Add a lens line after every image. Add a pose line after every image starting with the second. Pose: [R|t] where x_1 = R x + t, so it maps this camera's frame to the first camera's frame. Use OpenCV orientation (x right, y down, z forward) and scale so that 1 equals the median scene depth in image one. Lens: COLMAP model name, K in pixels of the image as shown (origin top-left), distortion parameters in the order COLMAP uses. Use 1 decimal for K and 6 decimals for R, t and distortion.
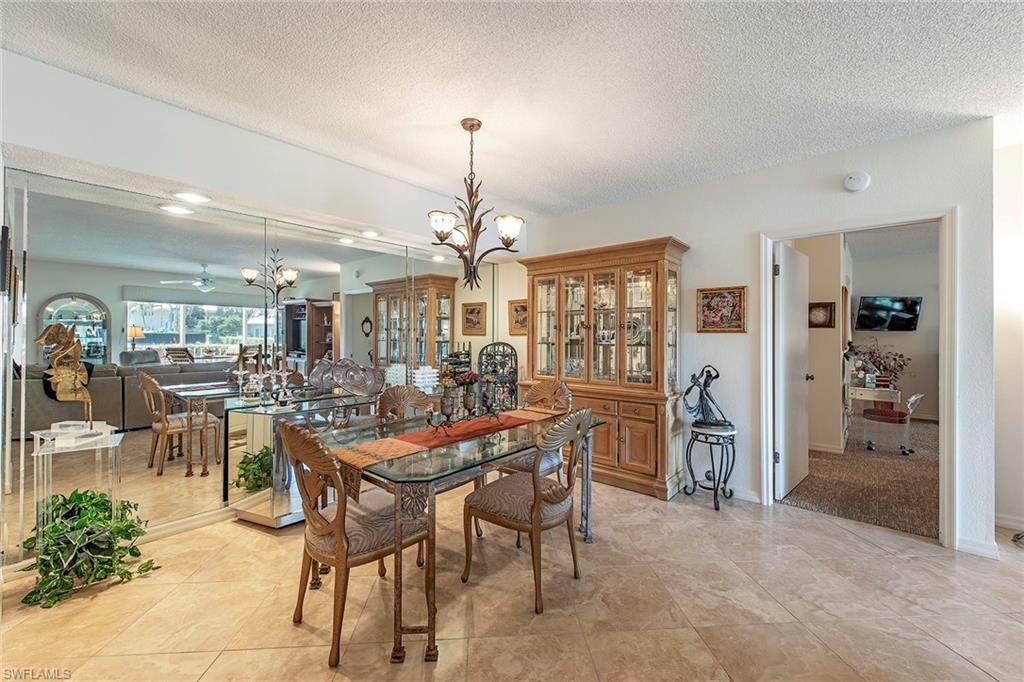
lens RADIAL K [[397.0, 0, 512.0], [0, 397.0, 341.0], [0, 0, 1]] dist [-0.000152, 0.000009]
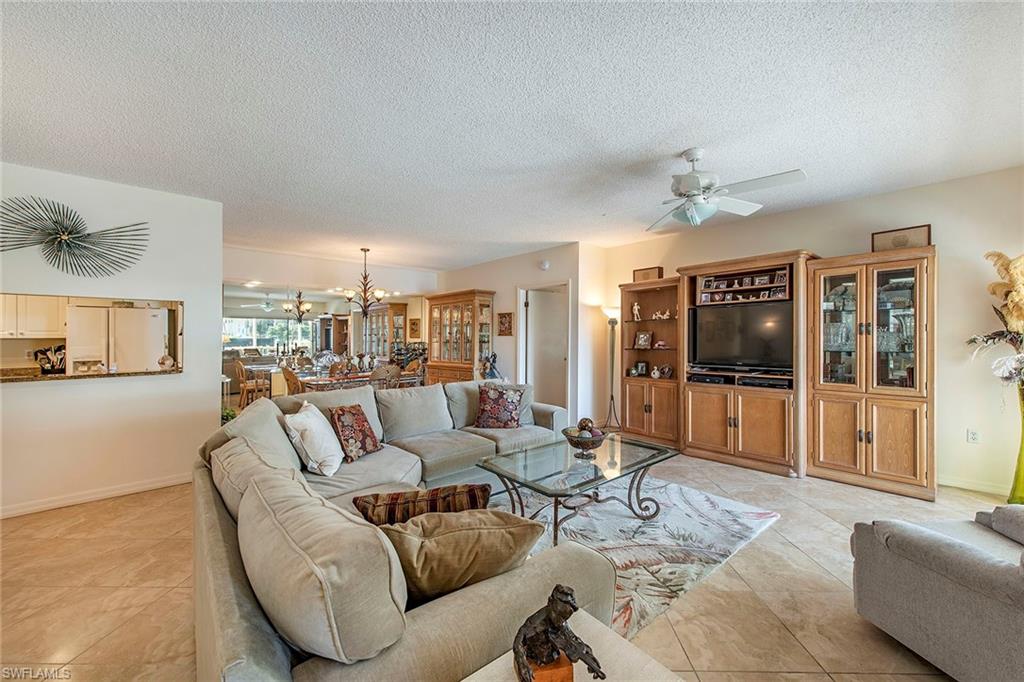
lens RADIAL K [[408.8, 0, 512.7], [0, 408.8, 335.3], [0, 0, 1]] dist [0.018224, 0.000107]
pose [[0.990916, -0.007980, -0.134244, 0.516533], [0.005035, 0.999739, -0.022262, 0.013679], [0.134386, 0.021384, 0.990698, -0.614550]]
